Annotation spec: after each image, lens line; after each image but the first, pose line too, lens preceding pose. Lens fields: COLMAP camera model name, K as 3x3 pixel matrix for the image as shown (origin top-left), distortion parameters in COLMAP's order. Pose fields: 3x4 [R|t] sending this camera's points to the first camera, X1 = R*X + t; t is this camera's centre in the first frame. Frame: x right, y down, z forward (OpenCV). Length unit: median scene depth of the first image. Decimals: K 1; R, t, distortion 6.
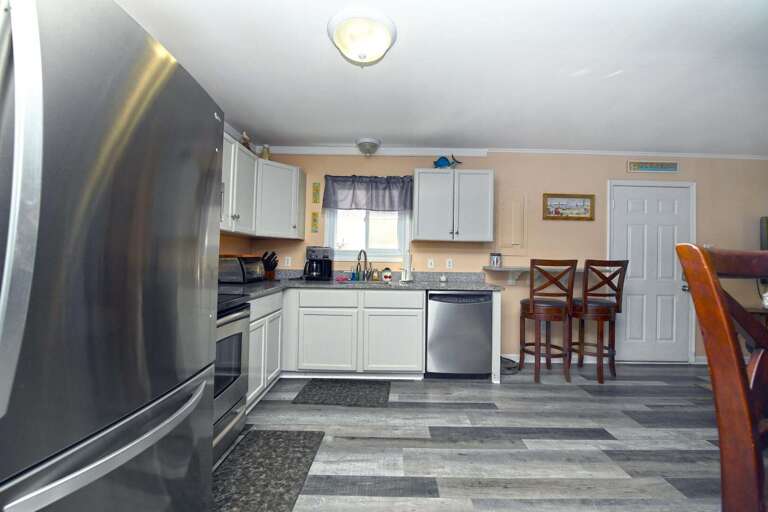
lens RADIAL K [[305.2, 0, 385.4], [0, 305.2, 252.8], [0, 0, 1]] dist [-0.013109, -0.003395]
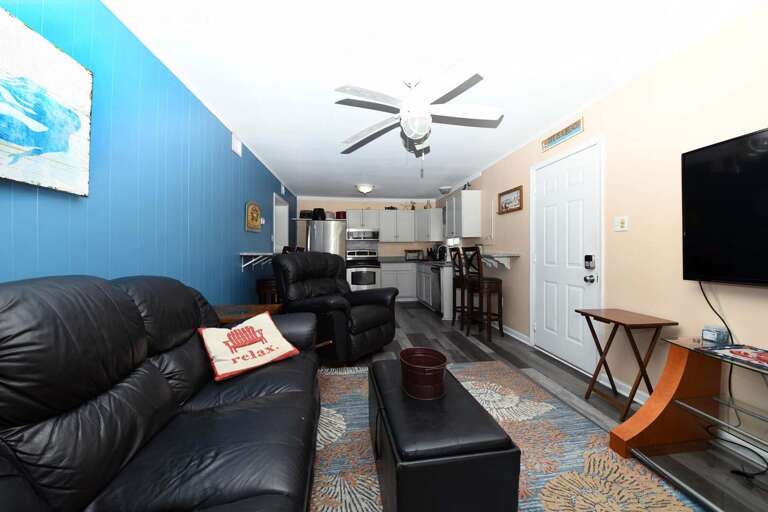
lens RADIAL K [[305.2, 0, 385.4], [0, 305.2, 252.8], [0, 0, 1]] dist [-0.013109, -0.003395]
pose [[0.122555, -0.016282, -0.992328, 1.695388], [0.022498, 0.999654, -0.013624, 0.051269], [0.992207, -0.020656, 0.122879, 0.385294]]
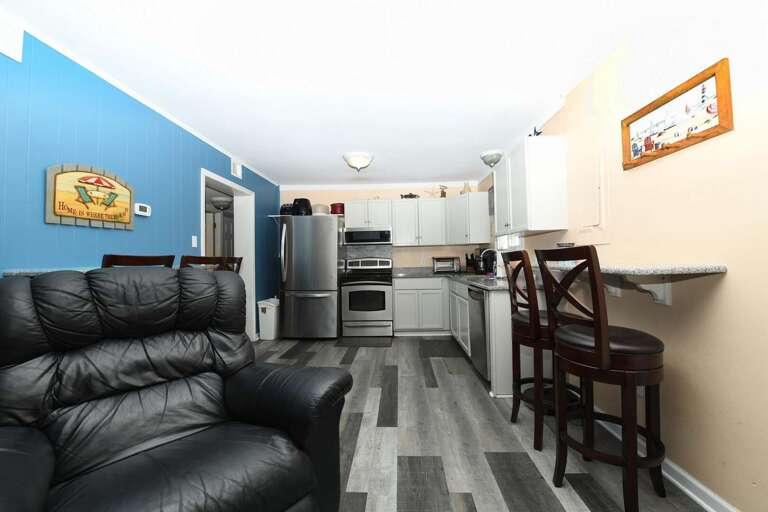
lens RADIAL K [[305.2, 0, 385.4], [0, 305.2, 252.8], [0, 0, 1]] dist [-0.013109, -0.003395]
pose [[-0.030965, -0.039745, -0.998730, 1.037344], [0.035749, 0.998526, -0.040845, 0.035525], [0.998881, -0.036969, -0.029499, 0.606261]]
